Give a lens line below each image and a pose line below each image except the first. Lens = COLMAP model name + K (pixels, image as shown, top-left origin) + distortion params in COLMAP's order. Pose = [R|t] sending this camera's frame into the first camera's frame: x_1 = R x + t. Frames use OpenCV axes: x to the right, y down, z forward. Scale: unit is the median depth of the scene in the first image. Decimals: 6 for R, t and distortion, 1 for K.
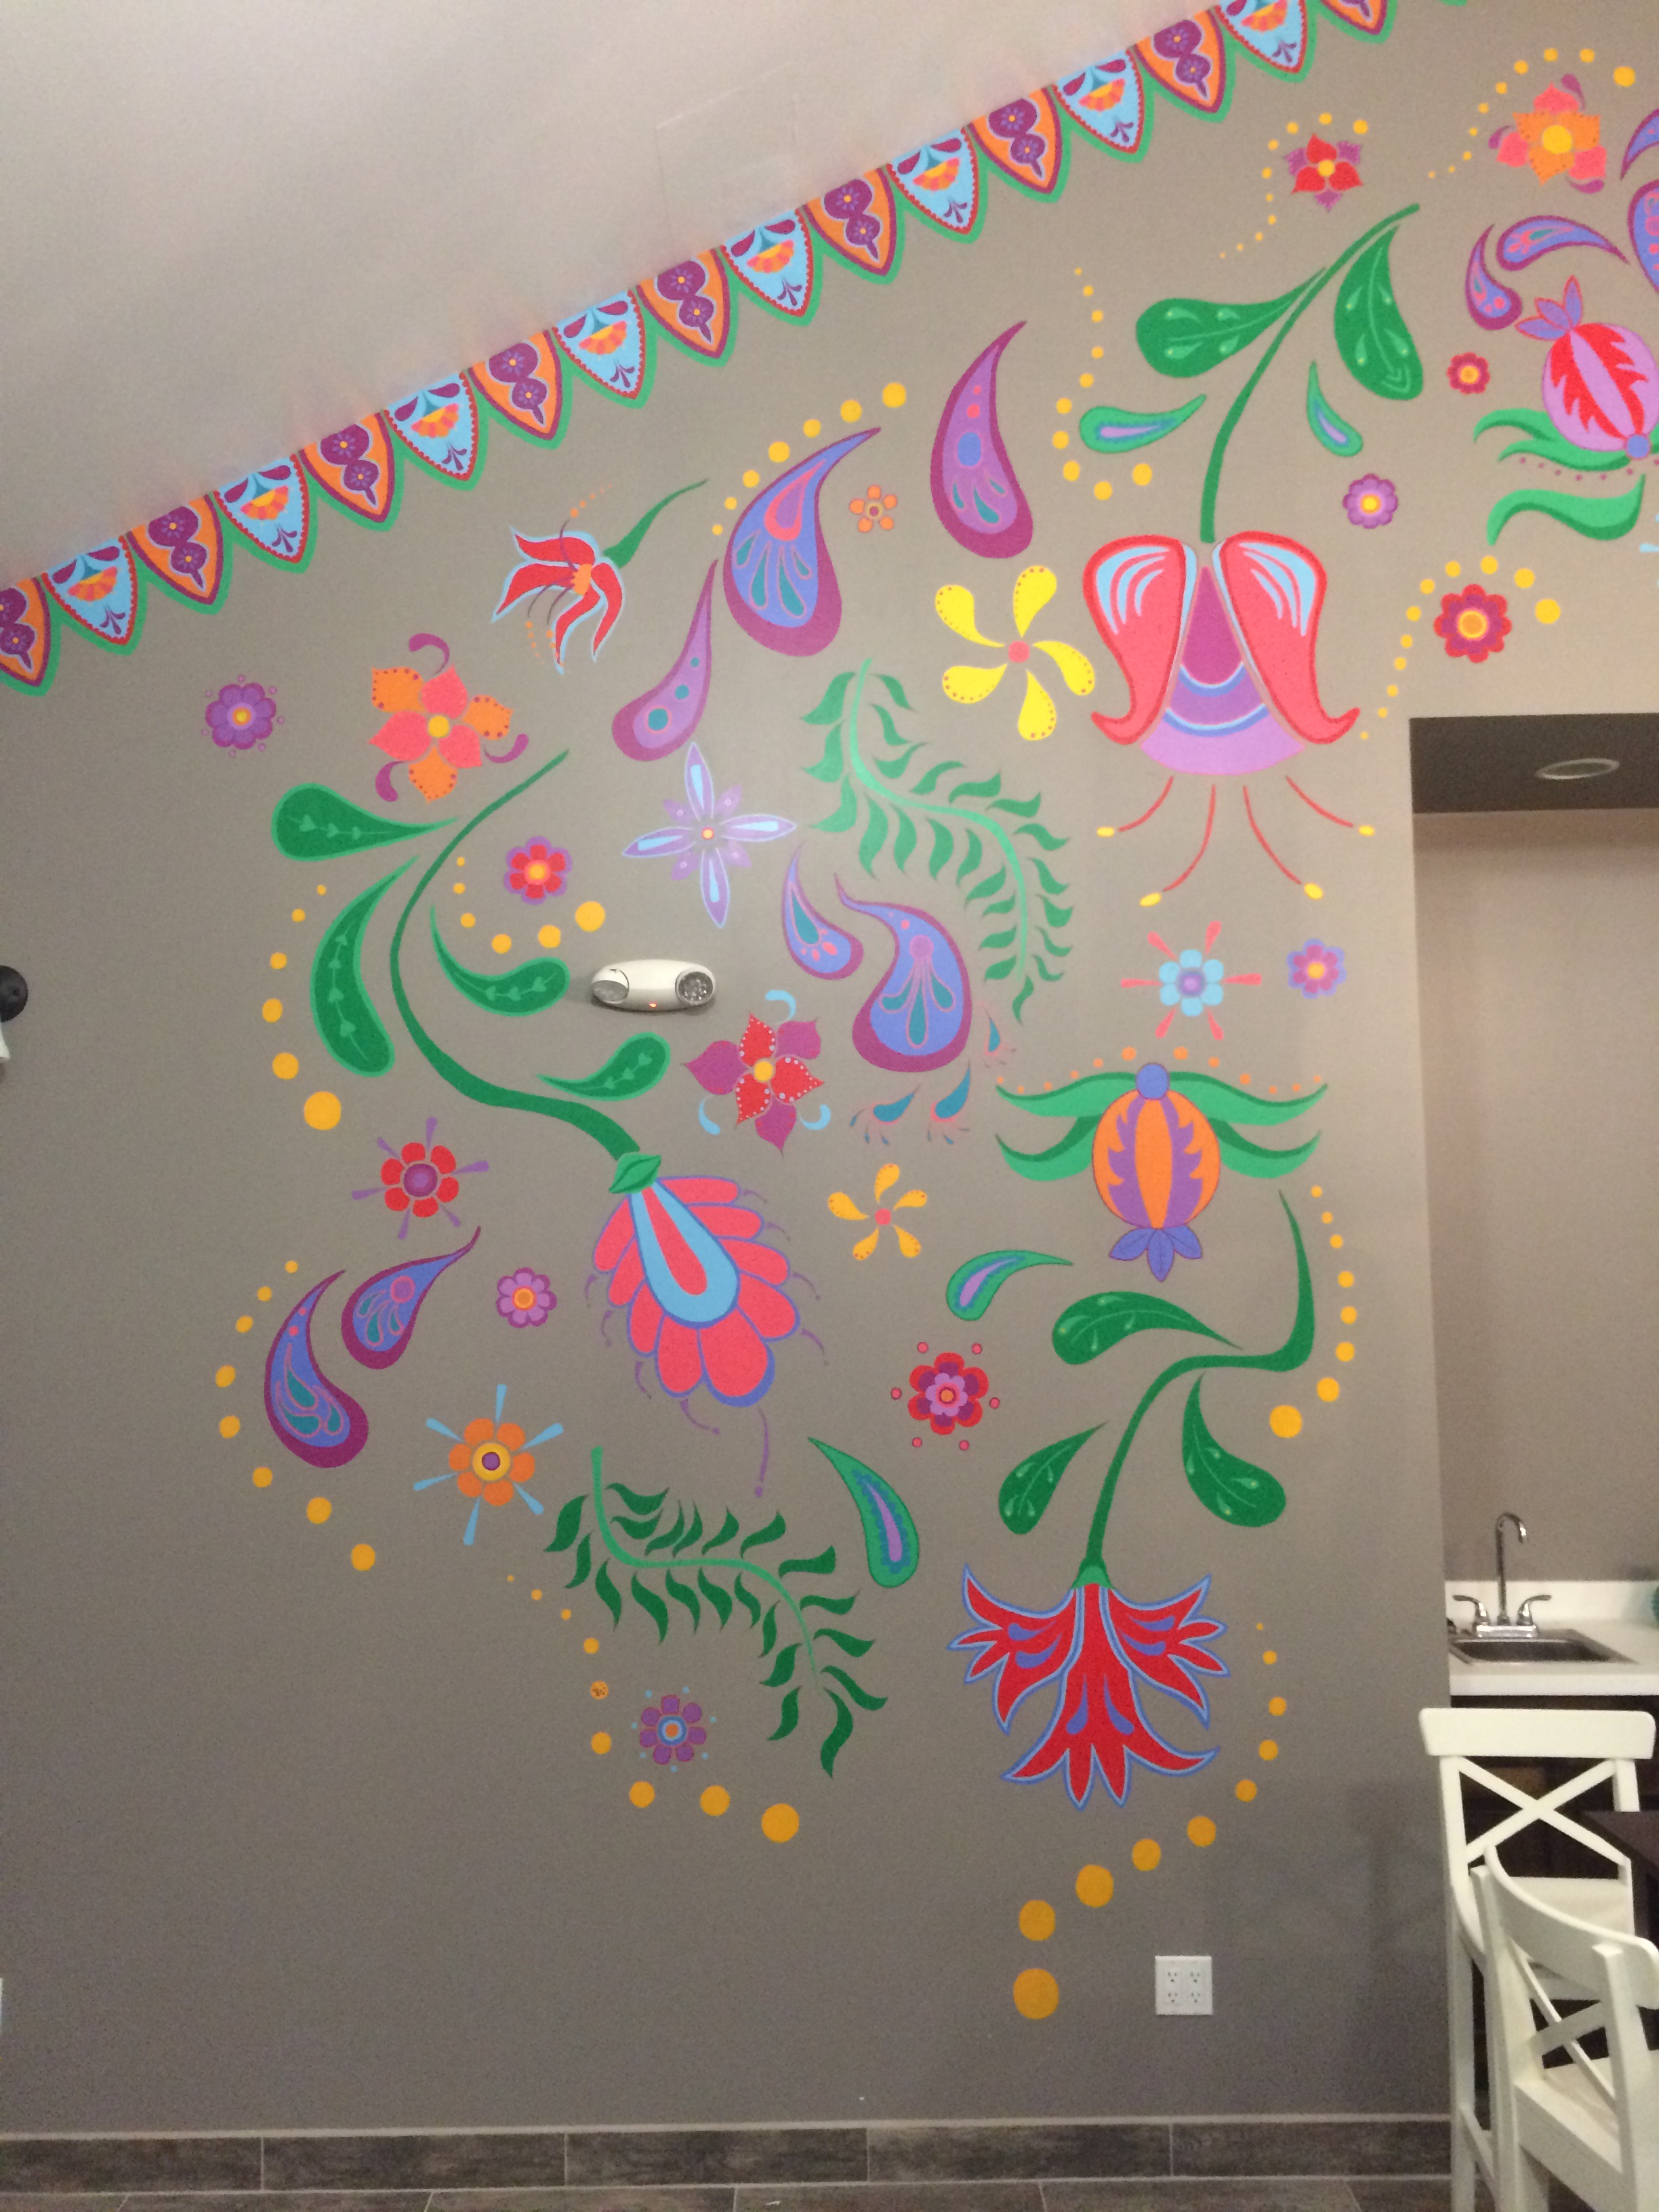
lens RADIAL K [[1900.4, 0, 829.5], [0, 1900.4, 1106.0], [0, 0, 1]] dist [0.097916, -0.136097]
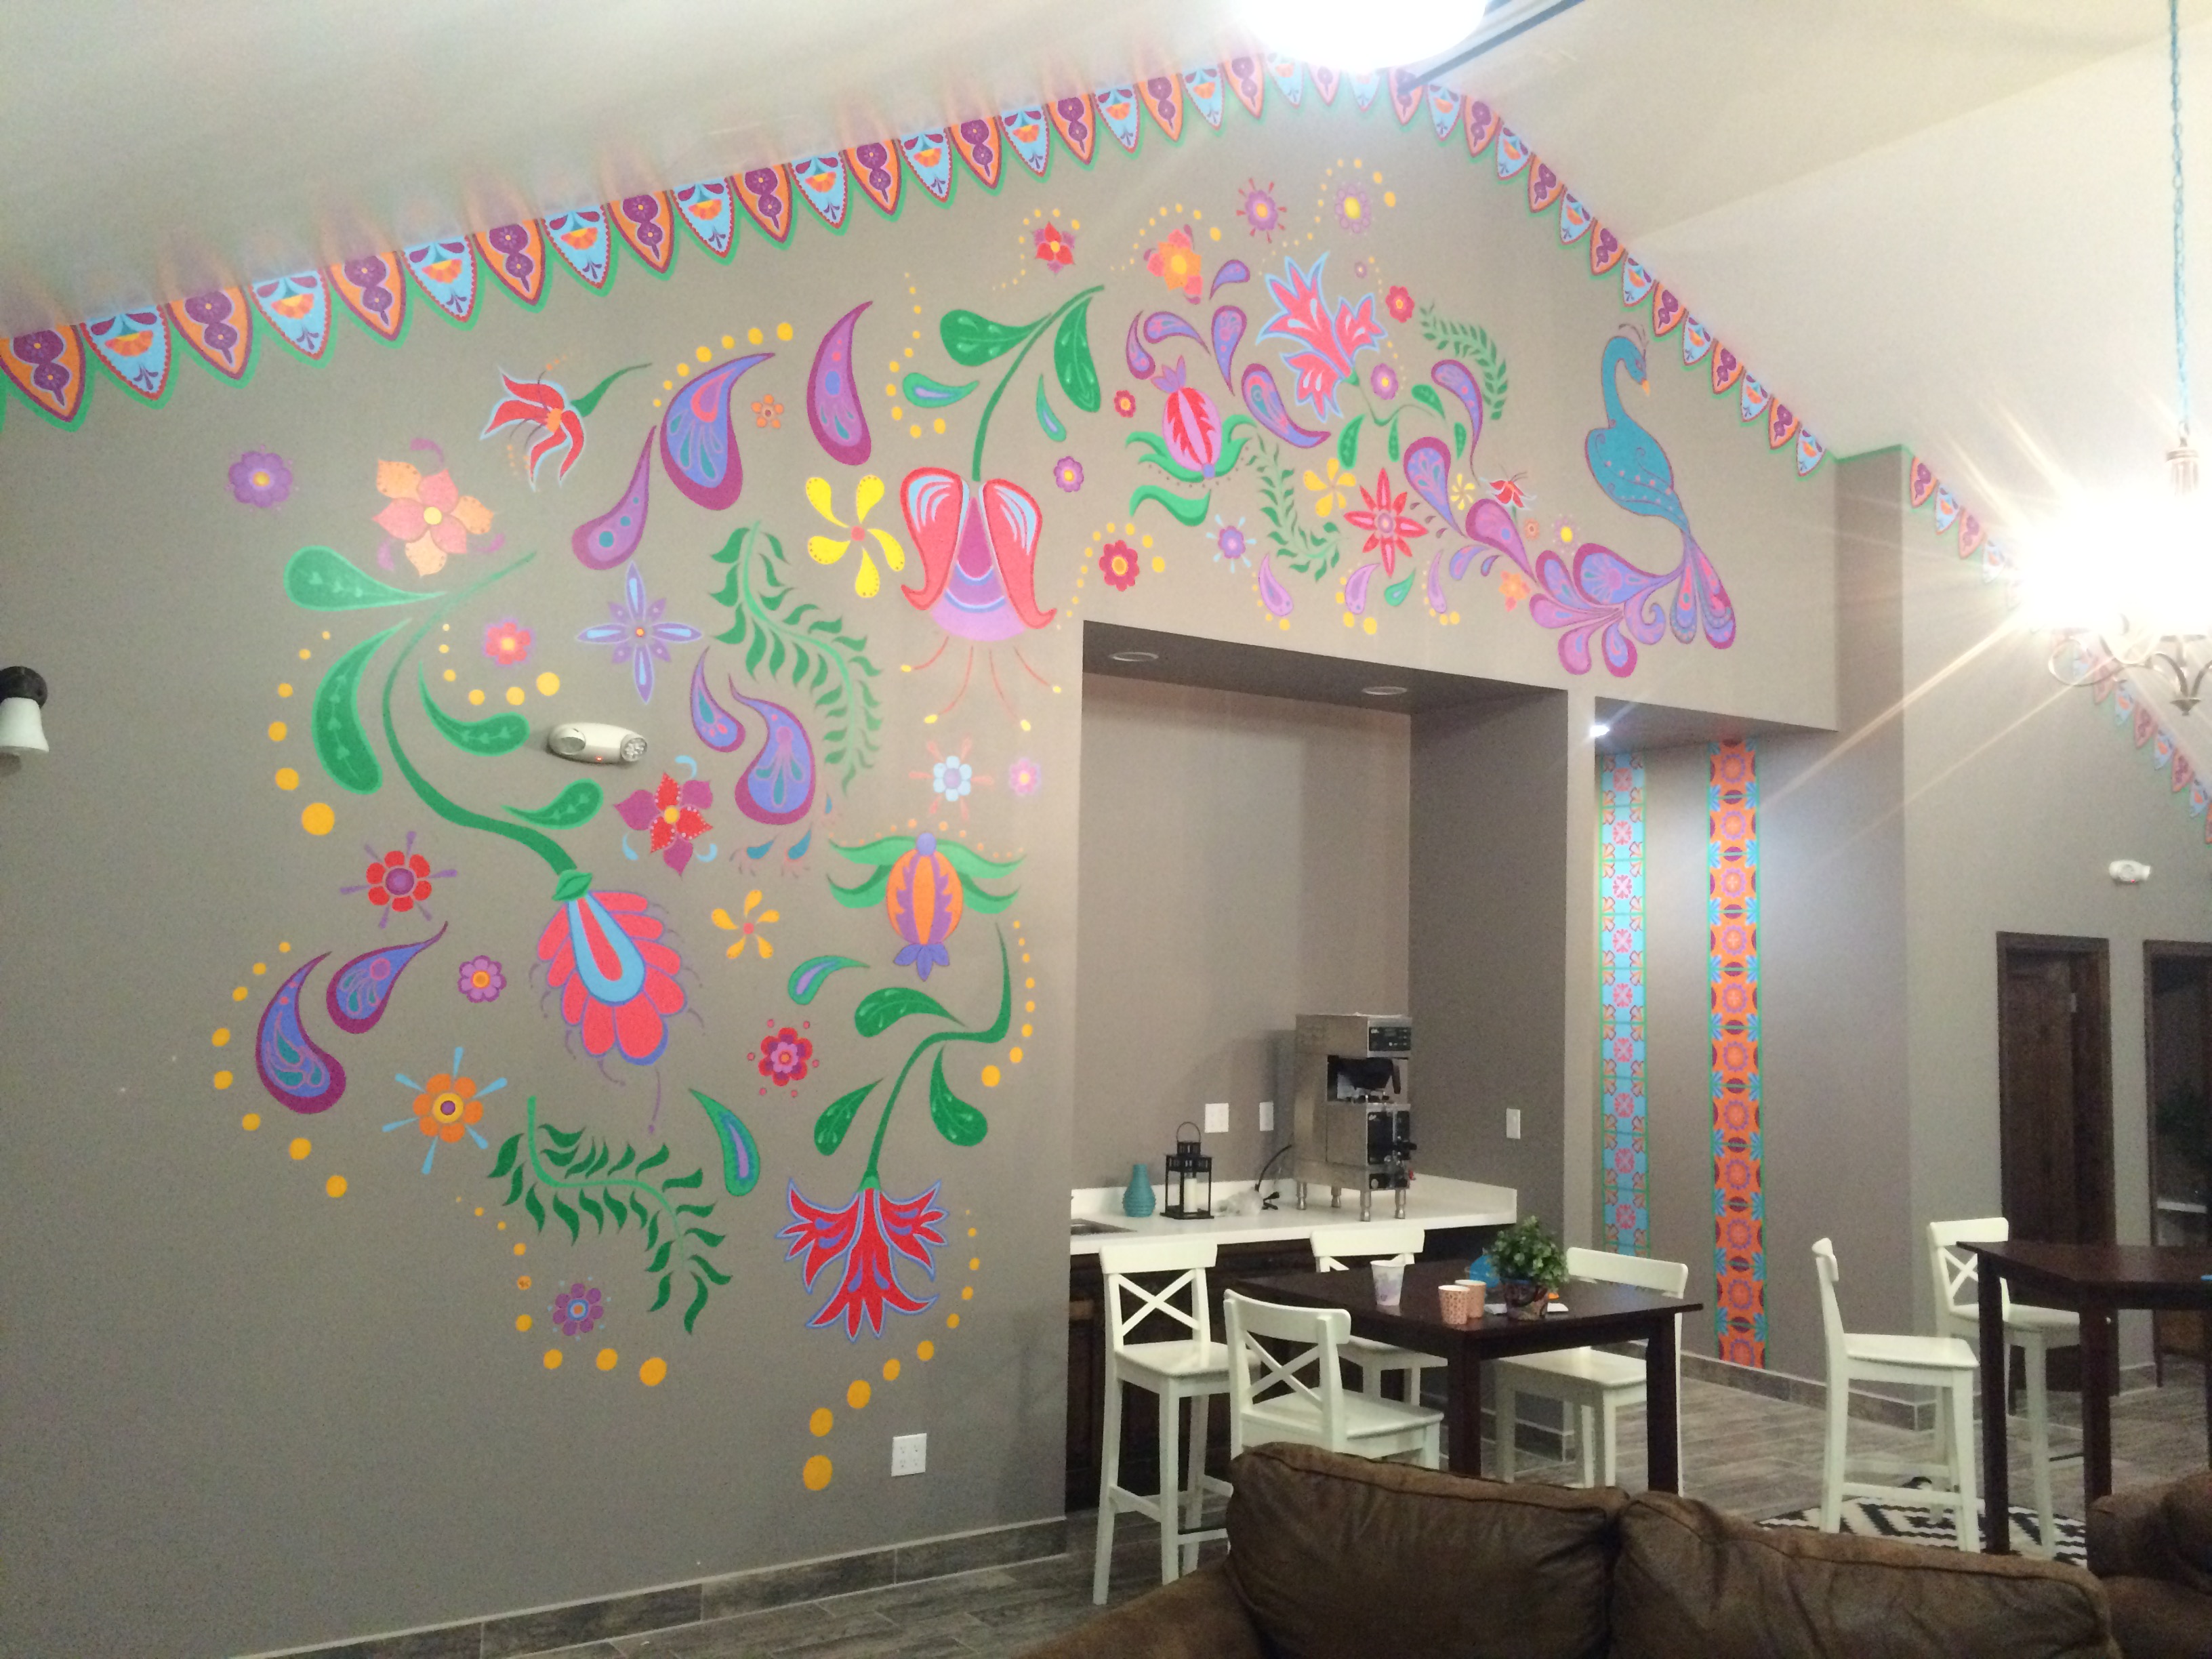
lens RADIAL K [[1900.4, 0, 1106.0], [0, 1900.4, 829.5], [0, 0, 1]] dist [0.097916, -0.136097]
pose [[0.824422, 0.076066, 0.560840, -0.534141], [-0.077428, 0.996769, -0.021373, -0.003386], [-0.560654, -0.025804, 0.827648, -0.281323]]
